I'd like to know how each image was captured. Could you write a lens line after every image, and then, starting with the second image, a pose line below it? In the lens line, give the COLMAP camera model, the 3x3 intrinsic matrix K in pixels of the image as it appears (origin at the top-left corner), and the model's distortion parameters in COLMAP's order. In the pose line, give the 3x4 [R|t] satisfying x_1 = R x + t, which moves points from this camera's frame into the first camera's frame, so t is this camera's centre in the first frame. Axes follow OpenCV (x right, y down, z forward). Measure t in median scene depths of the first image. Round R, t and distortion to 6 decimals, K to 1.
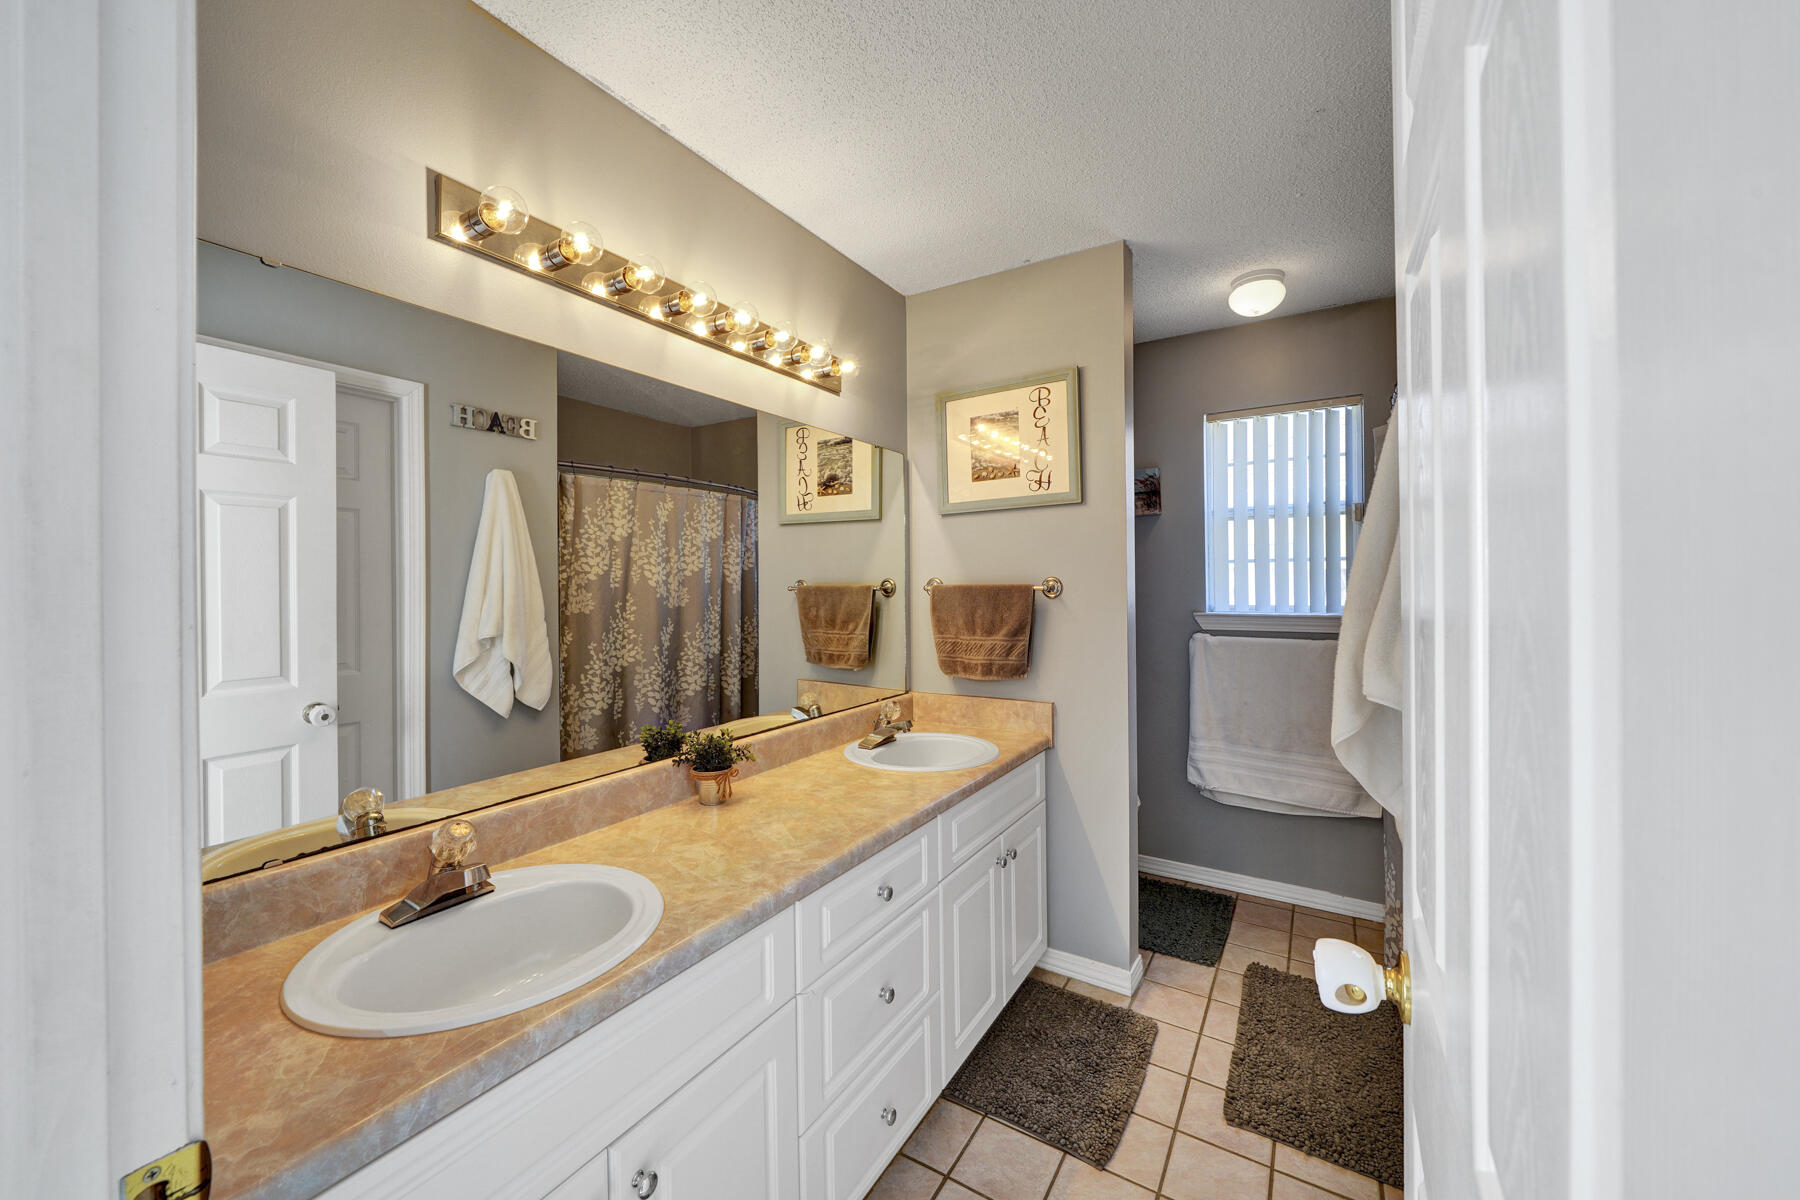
lens RADIAL K [[678.7, 0, 896.9], [0, 678.7, 577.0], [0, 0, 1]] dist [-0.005609, 0.000643]
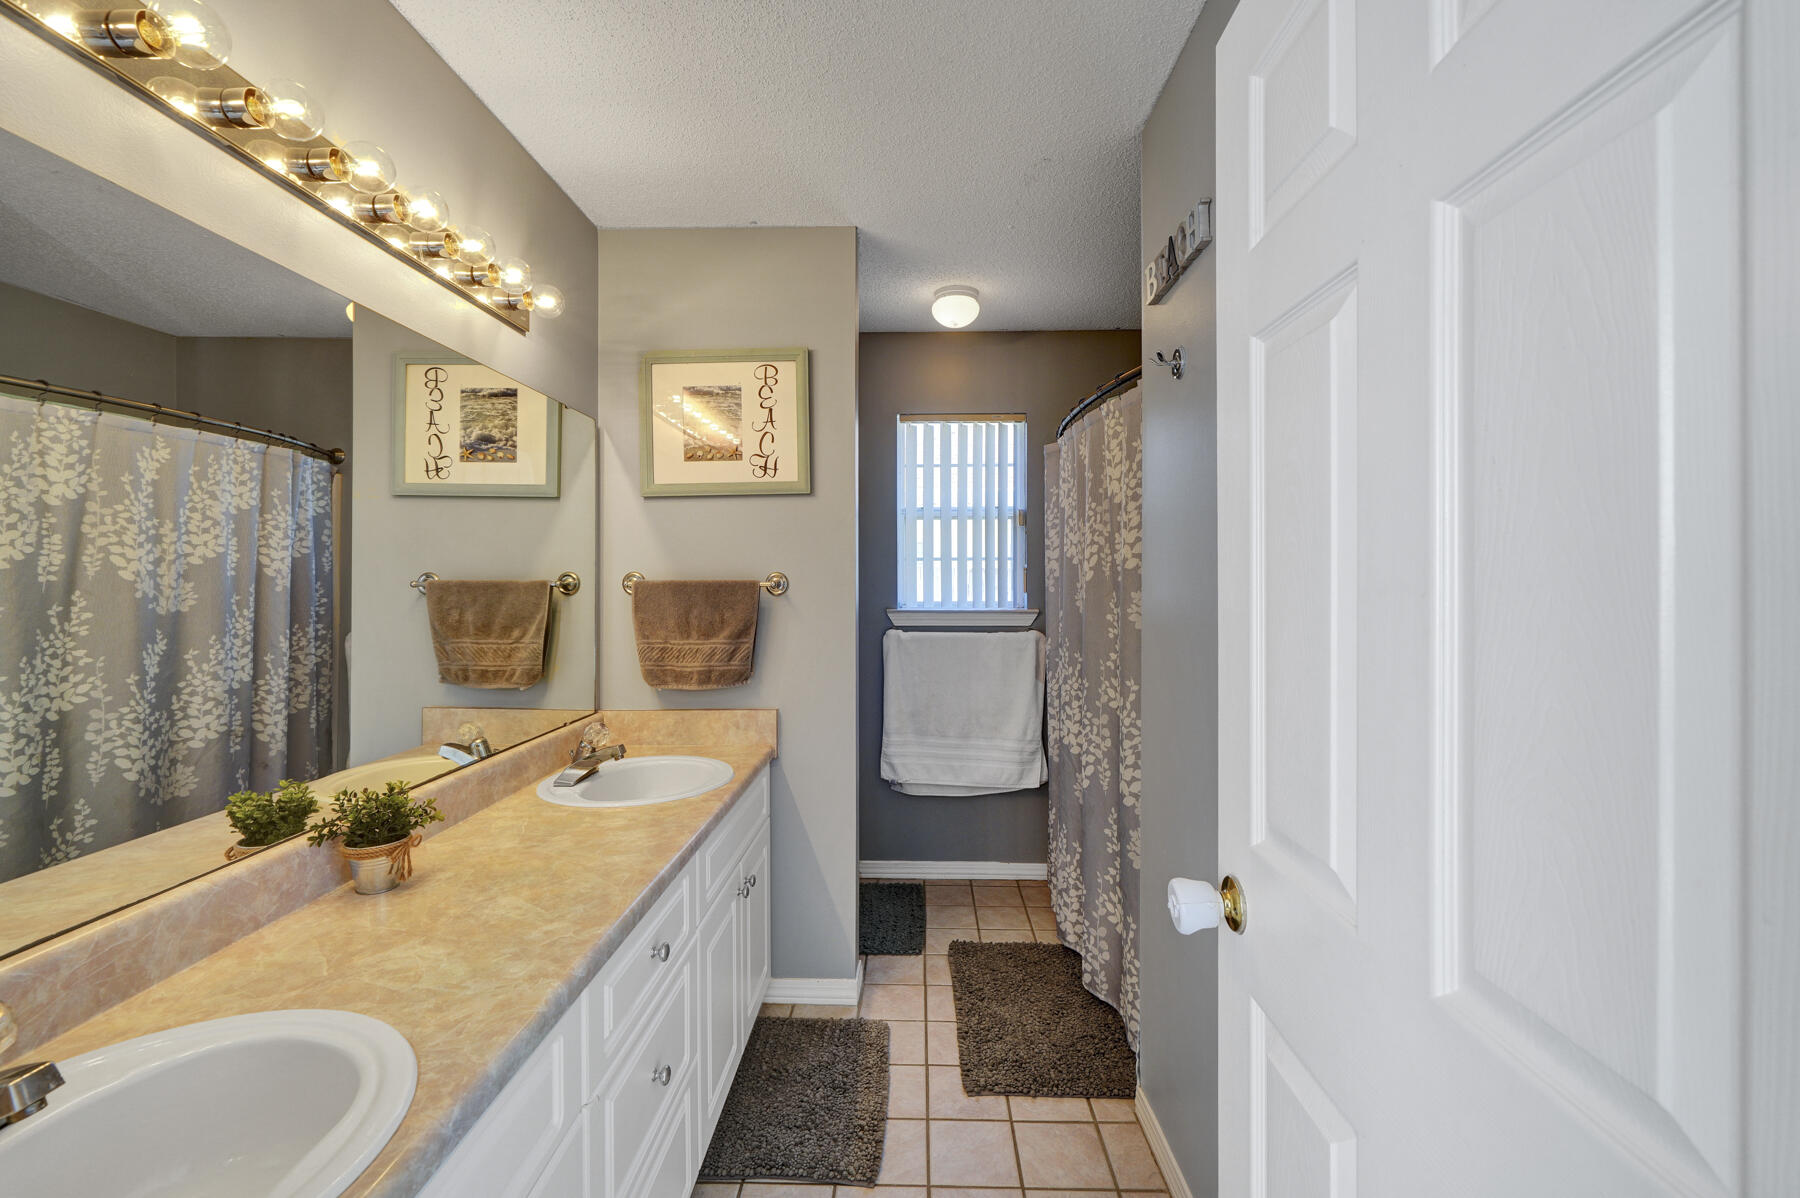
lens RADIAL K [[751.7, 0, 912.0], [0, 751.7, 569.7], [0, 0, 1]] dist [0.001630, -0.000865]
pose [[0.854945, 0.012673, 0.518564, -0.143800], [-0.010674, 0.999920, -0.006839, 0.001422], [-0.518609, 0.000312, 0.855012, 0.034033]]
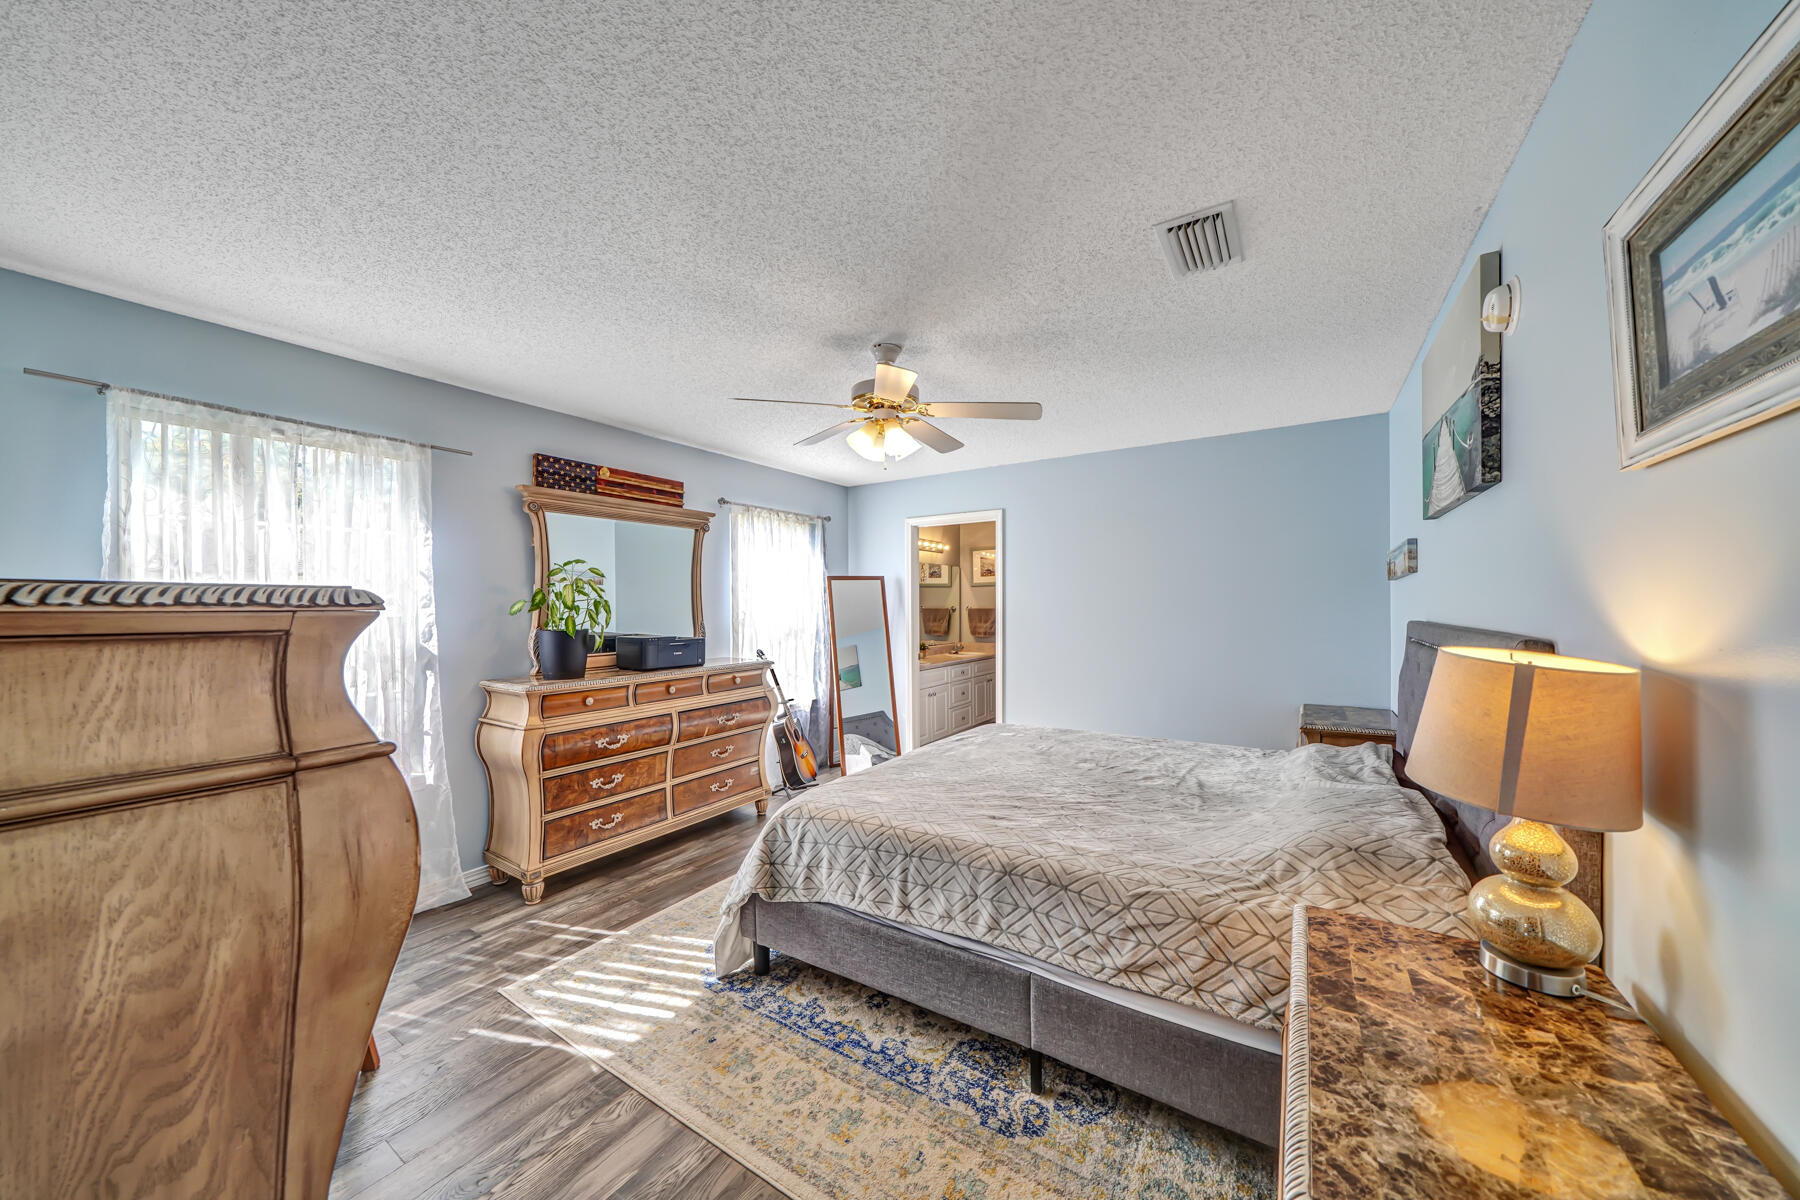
lens RADIAL K [[627.1, 0, 893.1], [0, 627.1, 600.9], [0, 0, 1]] dist [-0.008902, 0.000645]
pose [[0.999904, 0.007283, -0.011751, -0.289674], [-0.007234, 0.999965, 0.004183, -0.035008], [0.011781, -0.004098, 0.999922, -2.124850]]
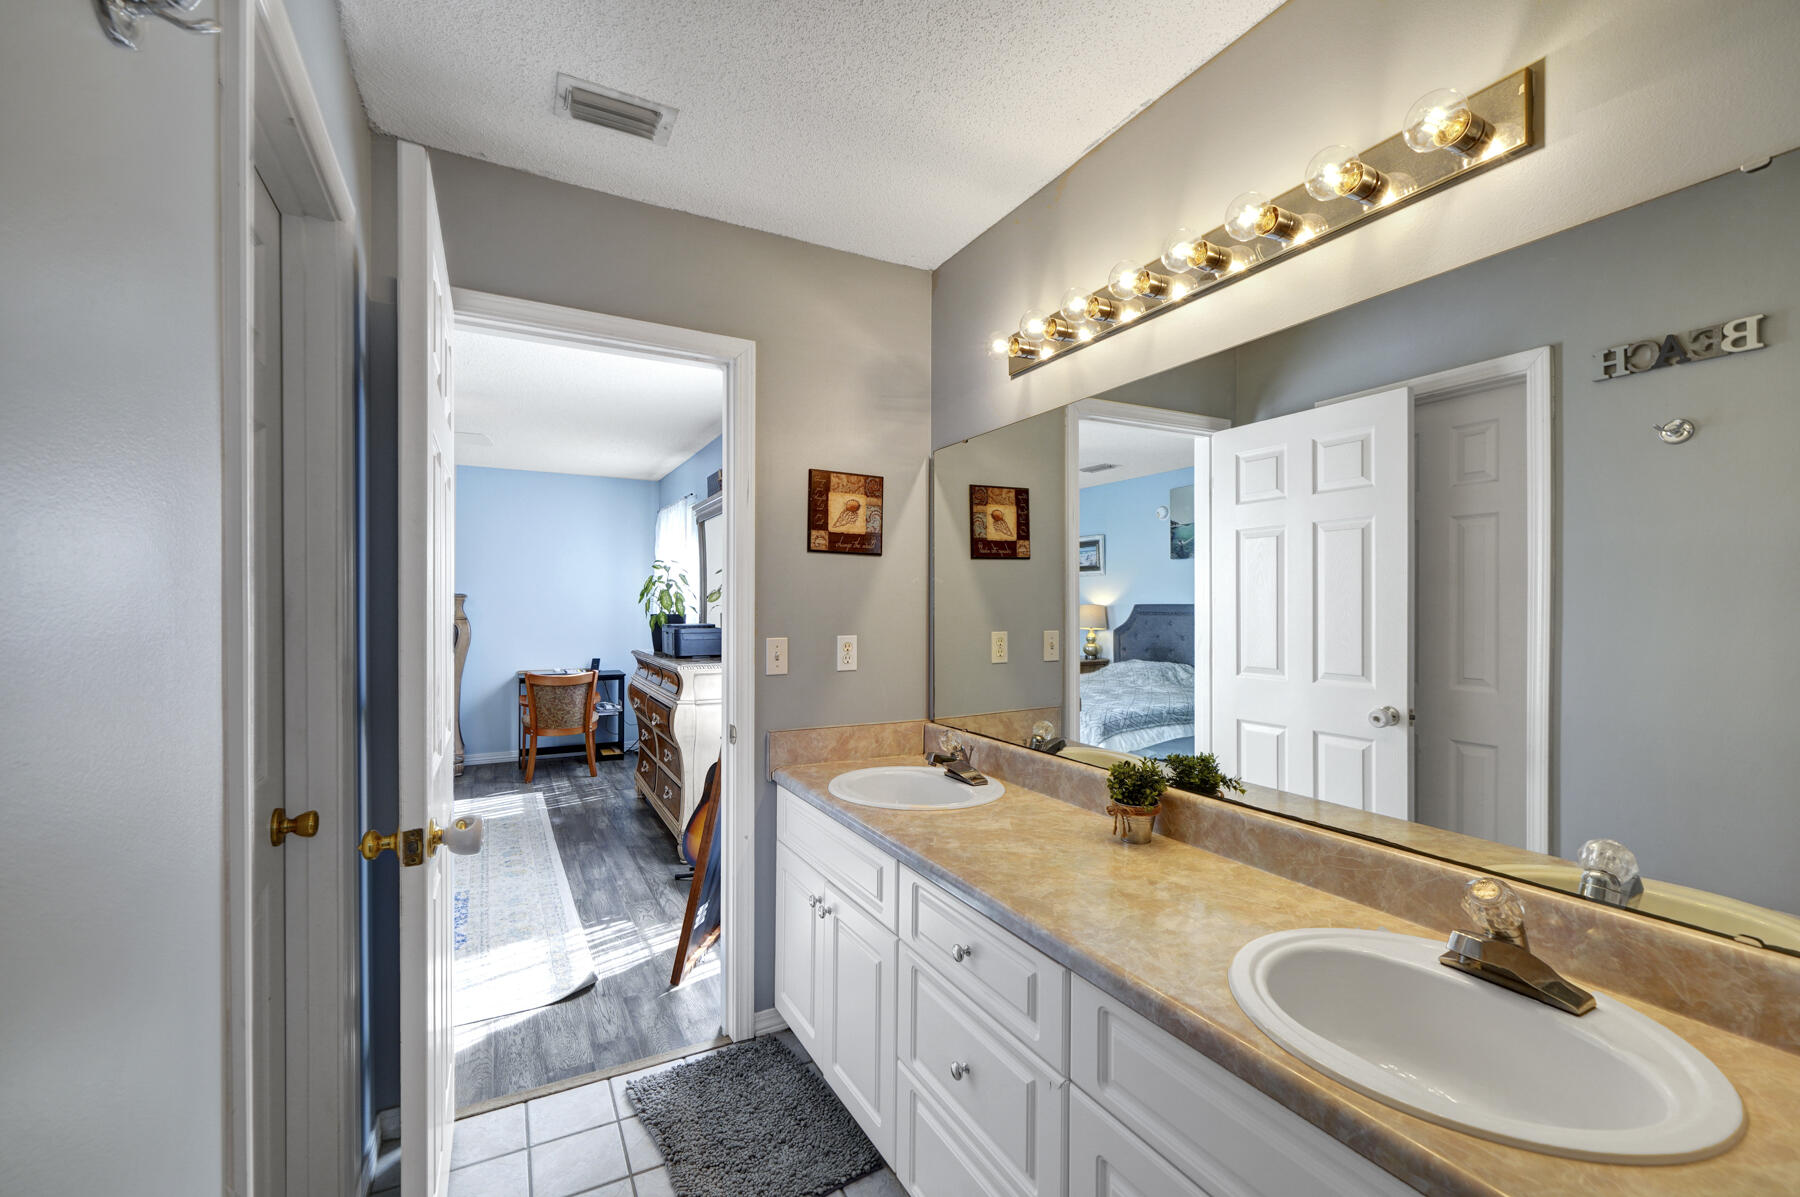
lens RADIAL K [[751.7, 0, 902.5], [0, 751.7, 608.0], [0, 0, 1]] dist [0.001630, -0.000865]
pose [[-0.494756, 0.013173, -0.868932, 0.511645], [0.012813, 0.999887, 0.007863, 0.011057], [0.868937, -0.007243, -0.494869, 0.853982]]
